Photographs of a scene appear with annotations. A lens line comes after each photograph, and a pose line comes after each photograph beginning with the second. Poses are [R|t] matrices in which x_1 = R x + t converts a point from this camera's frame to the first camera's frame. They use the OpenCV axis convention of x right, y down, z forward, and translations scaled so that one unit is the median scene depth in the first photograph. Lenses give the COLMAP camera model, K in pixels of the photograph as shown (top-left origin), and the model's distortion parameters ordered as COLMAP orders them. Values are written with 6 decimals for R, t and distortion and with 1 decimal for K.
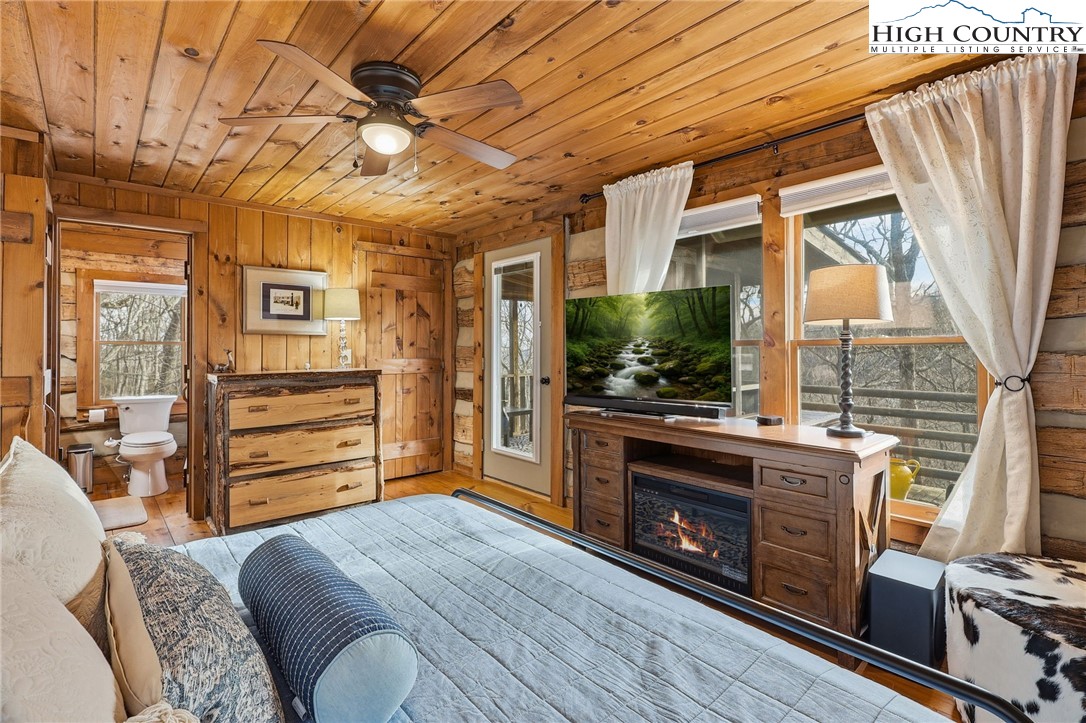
lens RADIAL K [[503.3, 0, 549.6], [0, 503.3, 343.1], [0, 0, 1]] dist [-0.002819, 0.000394]
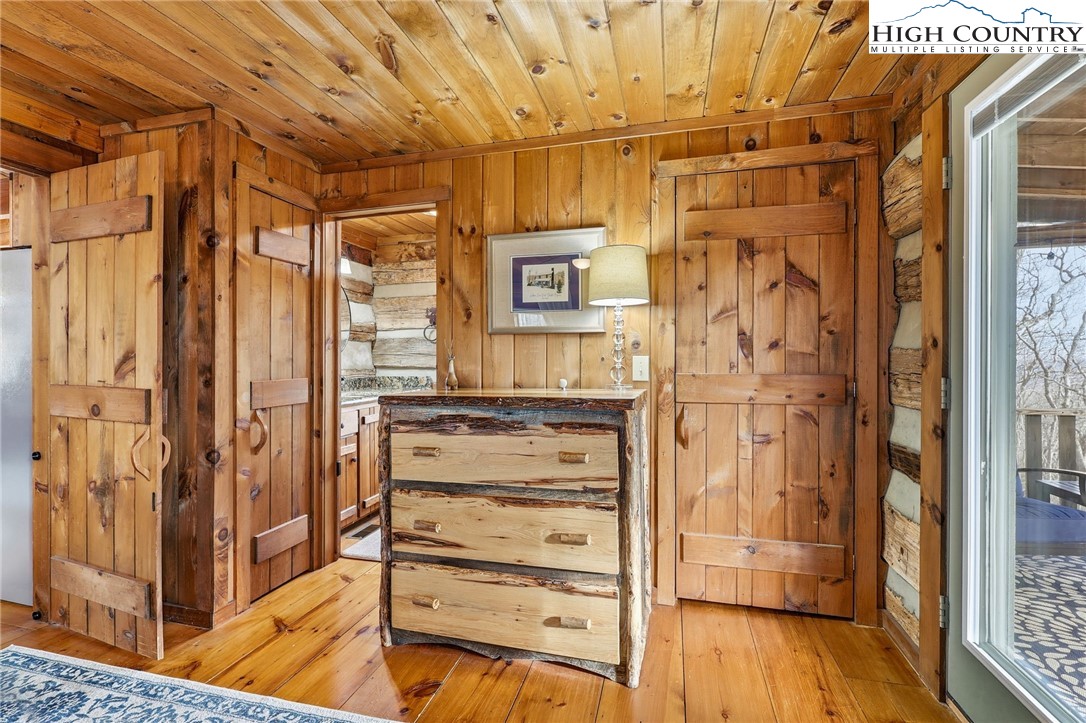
lens RADIAL K [[503.3, 0, 543.1], [0, 503.3, 356.6], [0, 0, 1]] dist [-0.002819, 0.000394]
pose [[0.549865, 0.001096, -0.835253, 0.015734], [0.013142, 0.999864, 0.009963, 0.006435], [0.835150, -0.016456, 0.549776, 0.594055]]
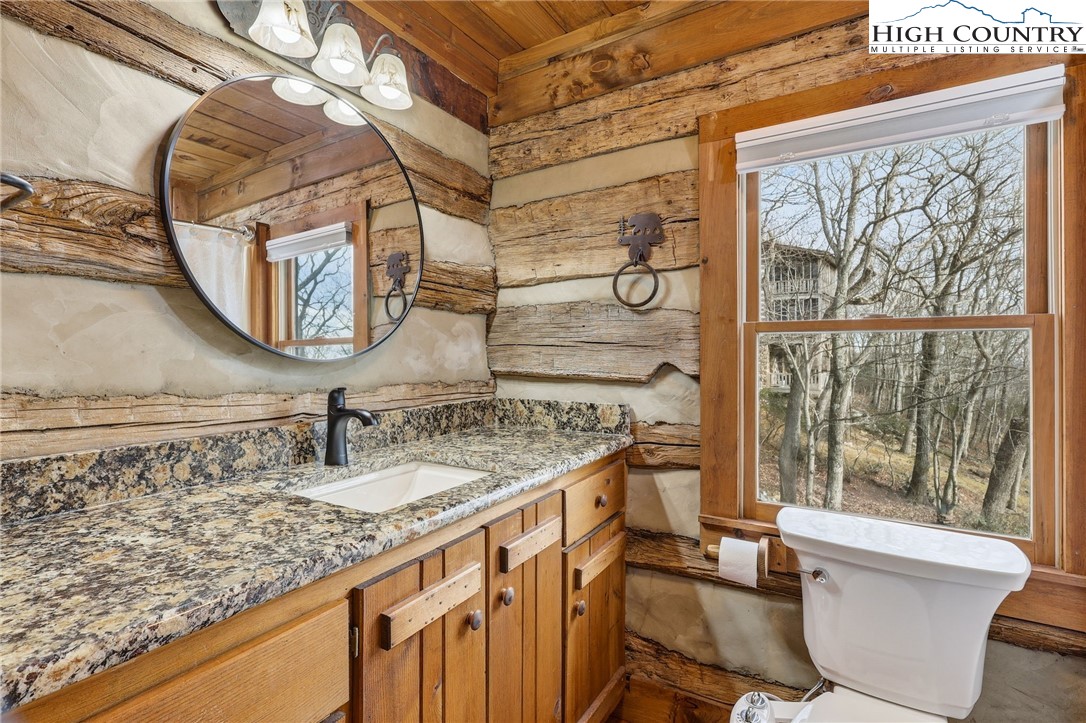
lens RADIAL K [[503.3, 0, 537.4], [0, 503.3, 353.4], [0, 0, 1]] dist [-0.002819, 0.000394]
pose [[0.261350, 0.006145, -0.965225, -0.639120], [0.009081, 0.999920, 0.008824, 0.012076], [0.965201, -0.011071, 0.261273, 0.806241]]
